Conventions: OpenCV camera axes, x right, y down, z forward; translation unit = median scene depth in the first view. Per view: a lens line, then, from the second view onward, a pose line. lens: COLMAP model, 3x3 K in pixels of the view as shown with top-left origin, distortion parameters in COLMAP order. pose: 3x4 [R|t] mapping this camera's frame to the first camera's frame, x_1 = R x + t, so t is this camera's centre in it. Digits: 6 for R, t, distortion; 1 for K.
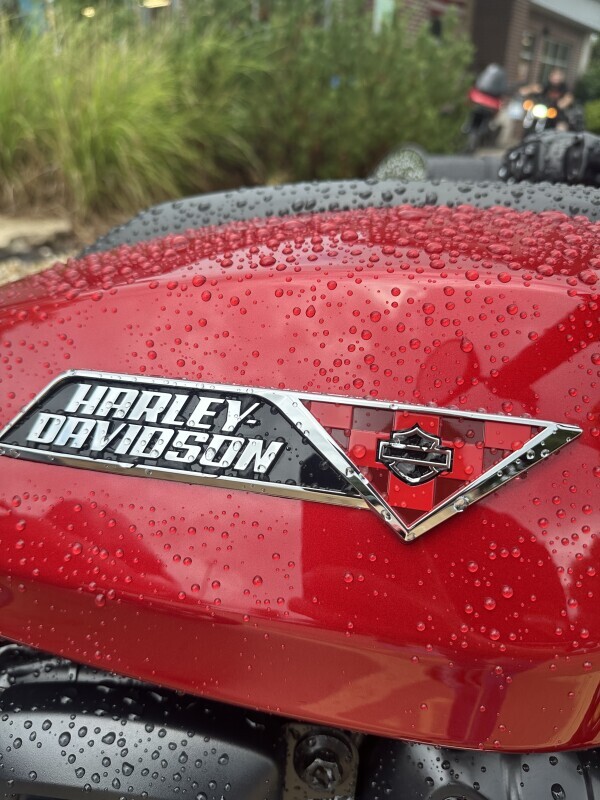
lens RADIAL K [[570.7, 0, 300.0], [0, 570.7, 400.0], [0, 0, 1]] dist [0.064120, -0.137033]
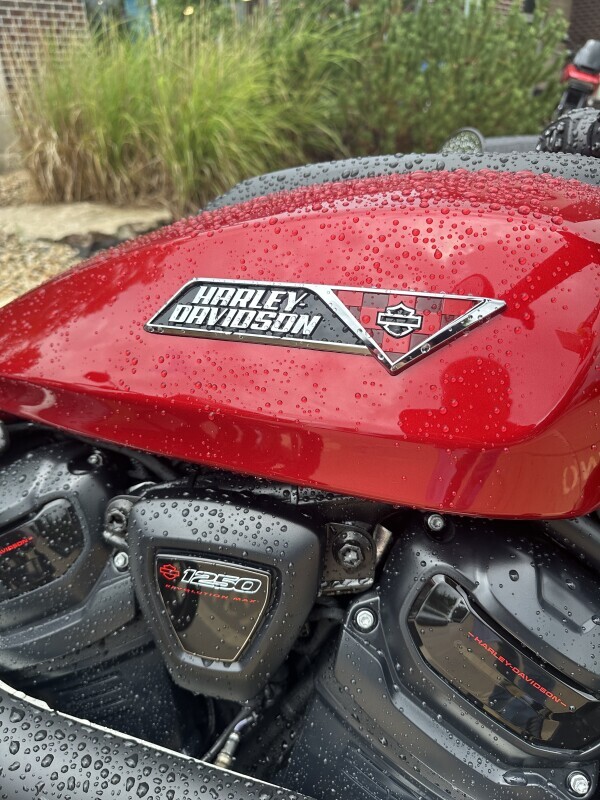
lens RADIAL K [[565.9, 0, 300.0], [0, 565.9, 400.0], [0, 0, 1]] dist [0.033435, -0.083488]
pose [[0.988663, 0.023185, -0.148351, 0.130290], [-0.019717, 0.999498, 0.024805, 0.228449], [0.148852, -0.021599, 0.988624, -0.511178]]
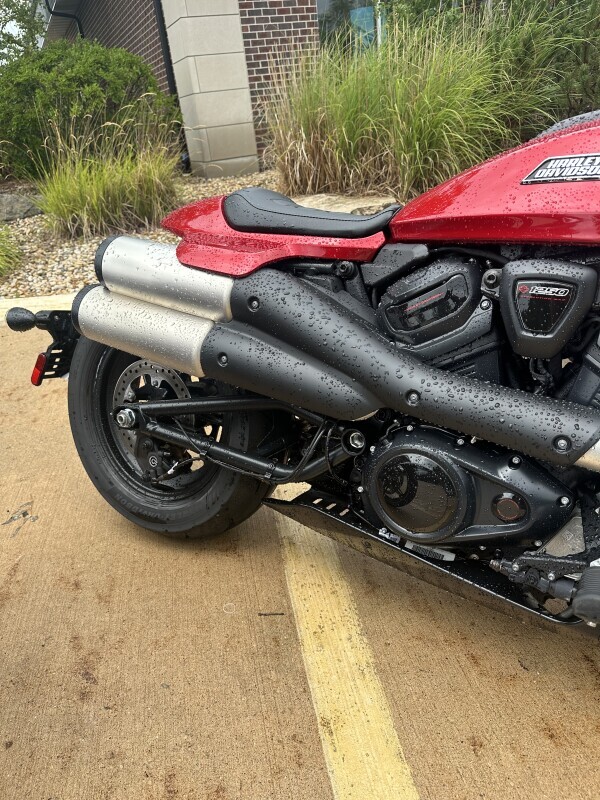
lens RADIAL K [[558.1, 0, 300.0], [0, 558.1, 400.0], [0, 0, 1]] dist [0.028404, -0.031782]
pose [[0.891656, 0.092411, -0.443181, -0.067134], [-0.080743, 0.995711, 0.045172, 1.389341], [0.445454, -0.004495, 0.895294, -2.822500]]
